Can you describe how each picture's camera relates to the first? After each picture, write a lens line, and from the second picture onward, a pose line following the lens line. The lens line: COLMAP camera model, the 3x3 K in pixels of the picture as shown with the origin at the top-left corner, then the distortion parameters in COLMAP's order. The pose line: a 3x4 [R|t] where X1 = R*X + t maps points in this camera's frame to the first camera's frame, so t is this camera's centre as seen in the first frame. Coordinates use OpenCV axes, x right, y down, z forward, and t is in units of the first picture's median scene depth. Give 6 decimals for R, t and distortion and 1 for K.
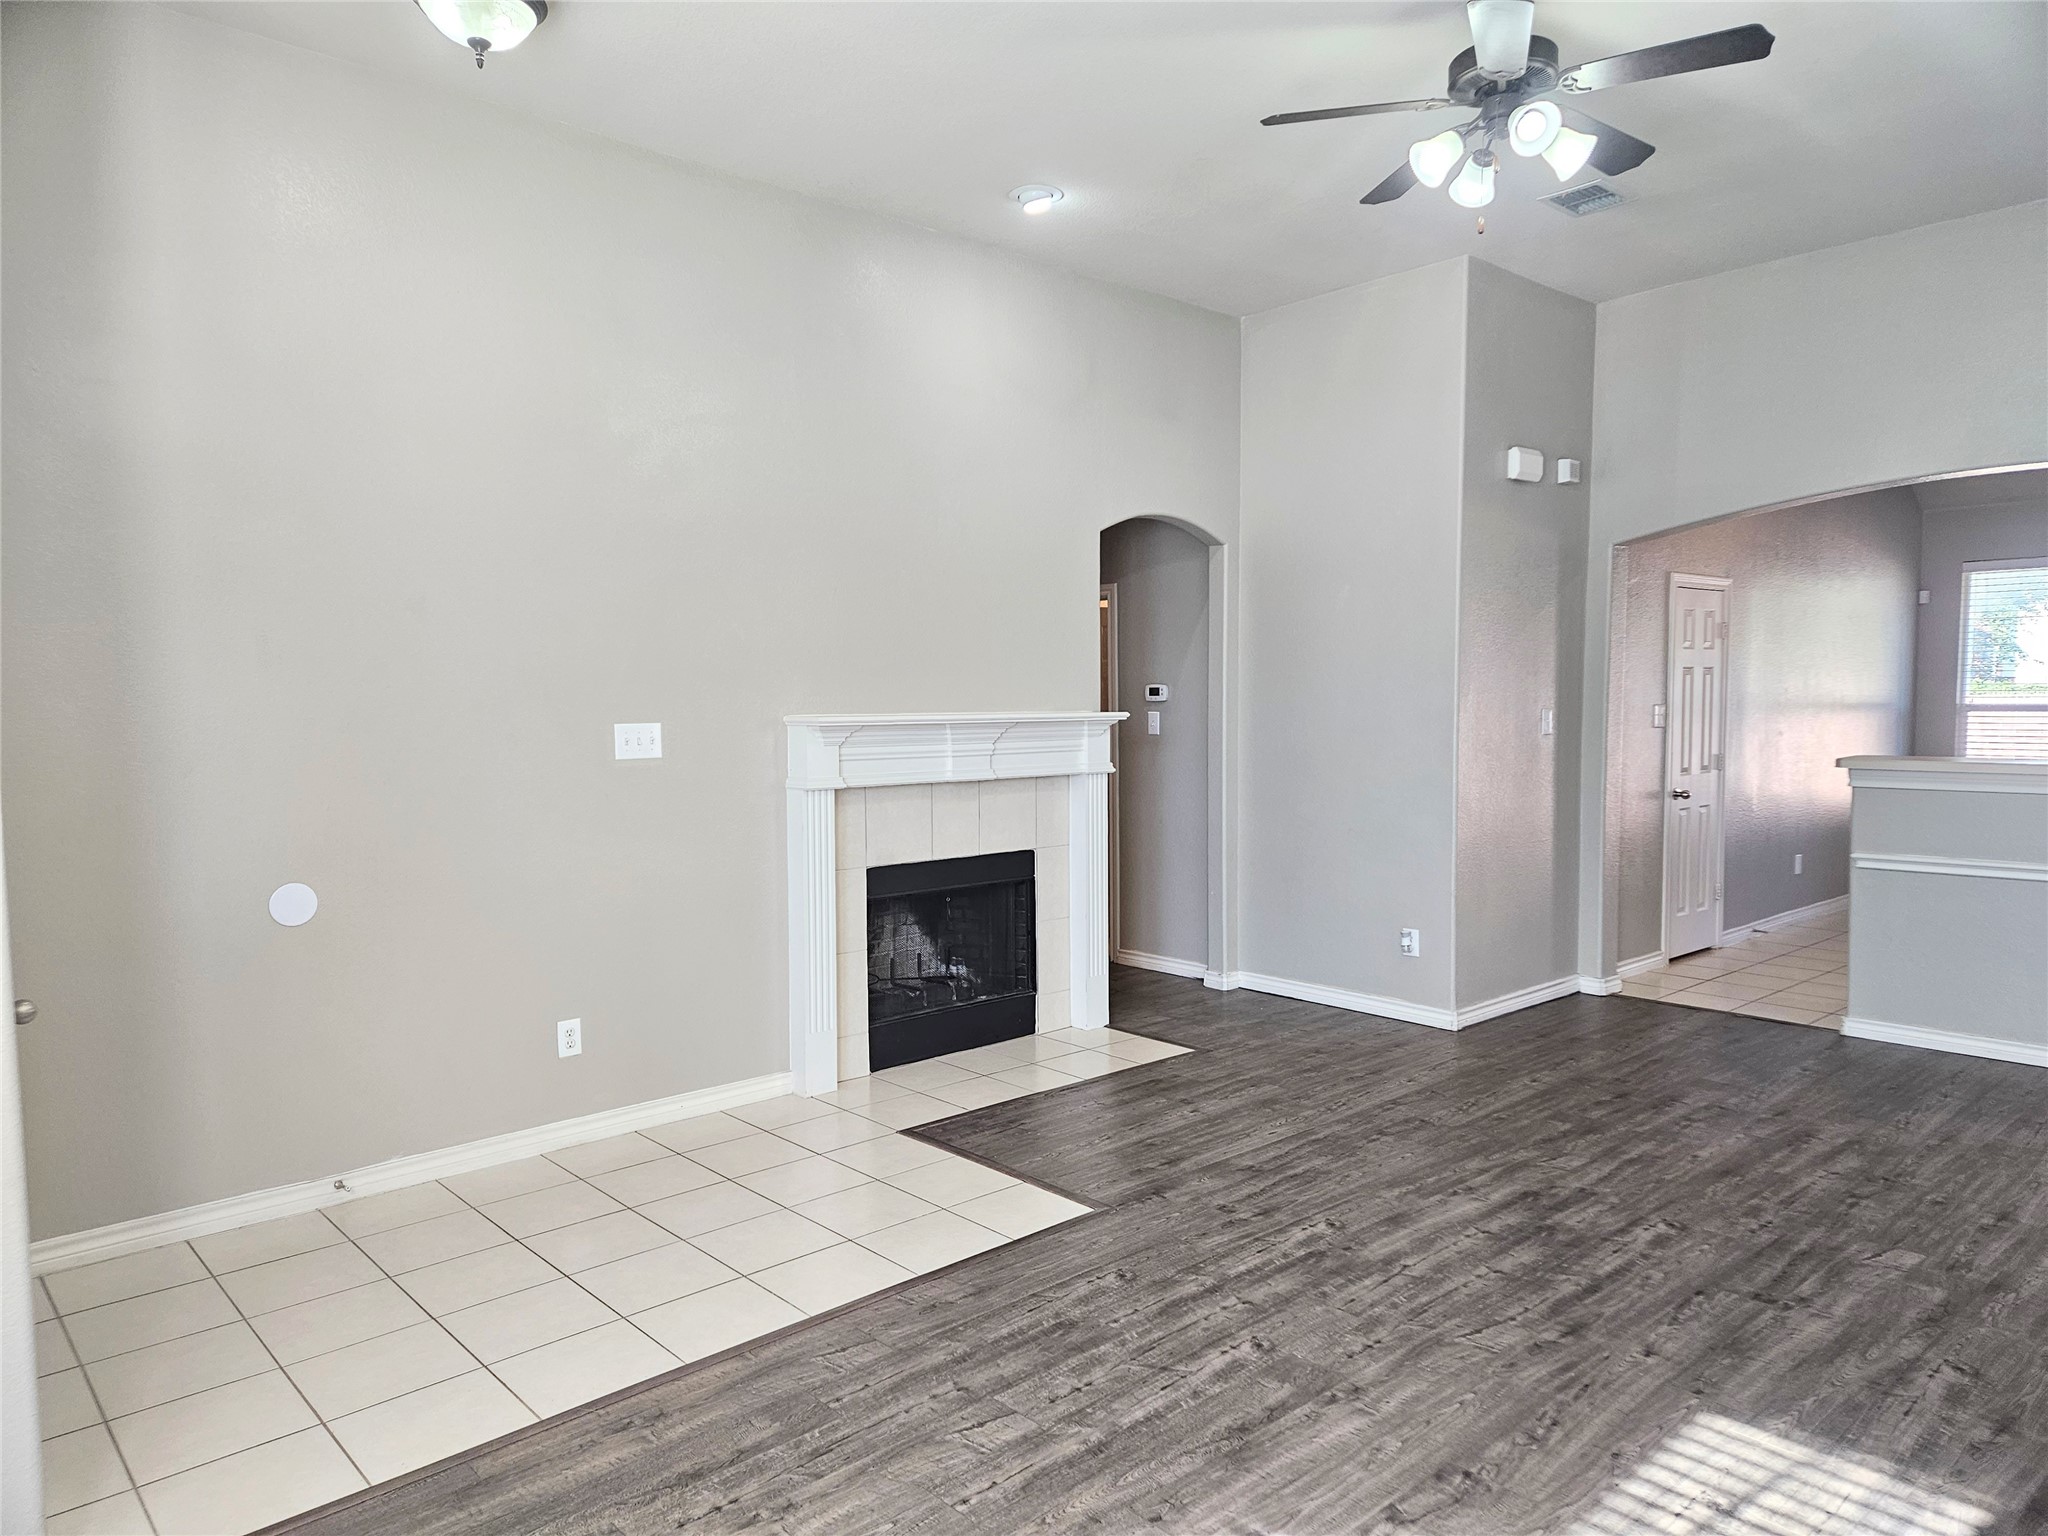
lens RADIAL K [[1355.9, 0, 1022.6], [0, 1355.9, 786.4], [0, 0, 1]] dist [0.091194, -0.075267]
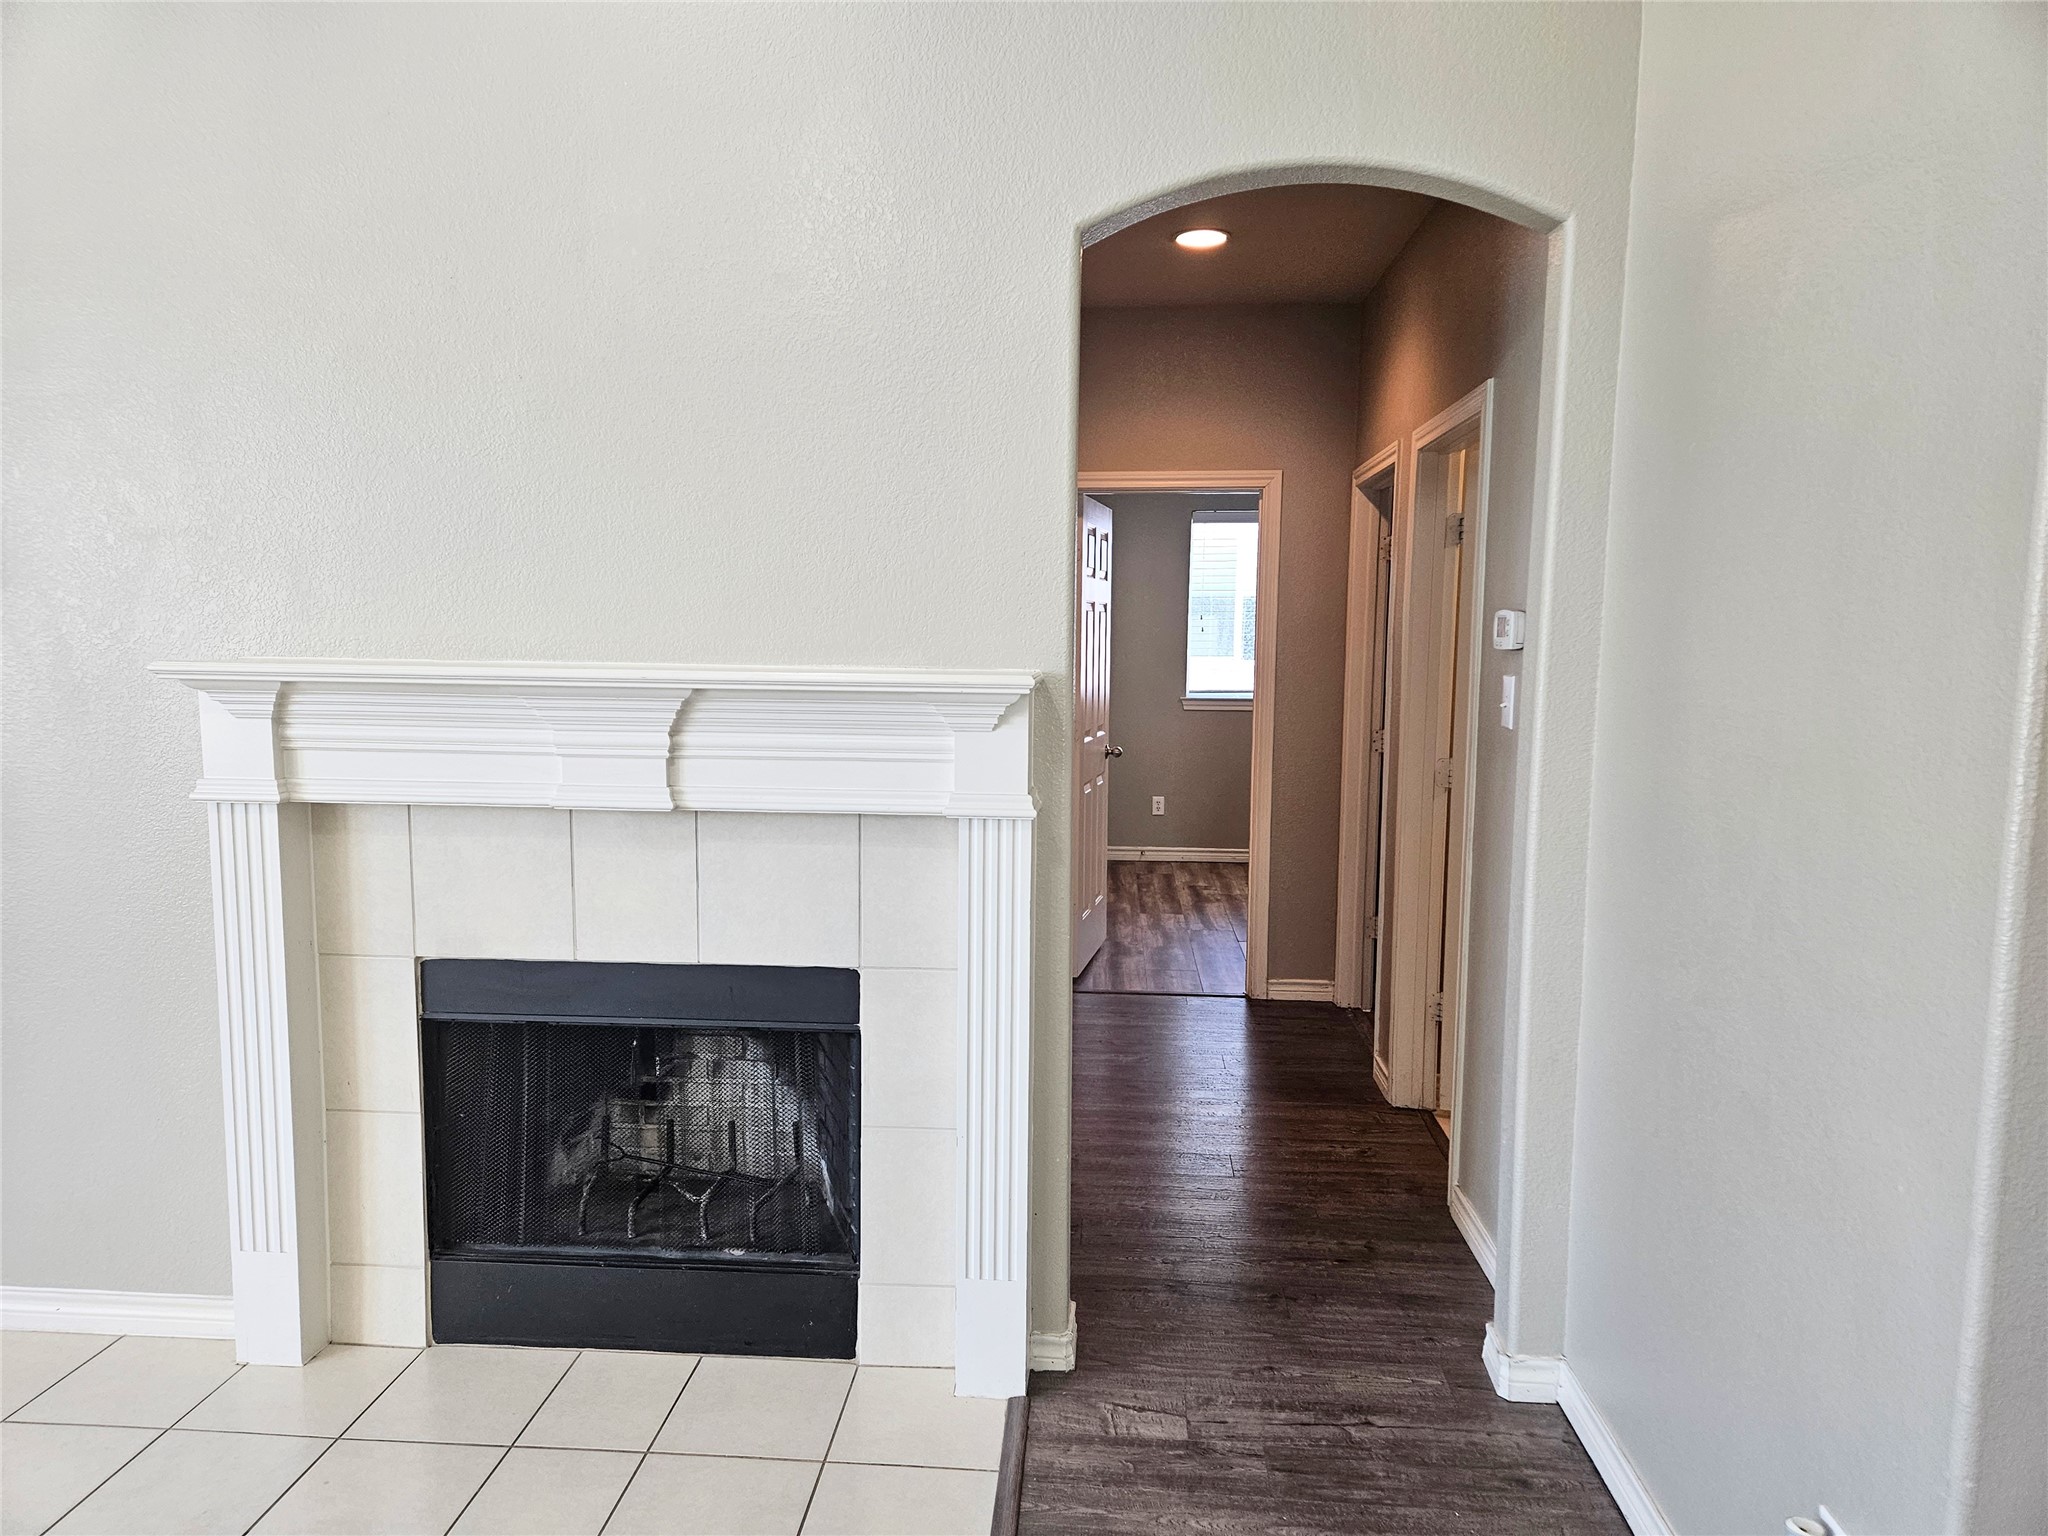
lens RADIAL K [[1355.9, 0, 1022.6], [0, 1355.9, 786.4], [0, 0, 1]] dist [0.091194, -0.075267]
pose [[0.696564, 0.098052, -0.710763, 0.367063], [-0.064425, 0.995164, 0.074148, -0.052317], [0.714596, -0.005858, 0.699513, 0.717174]]
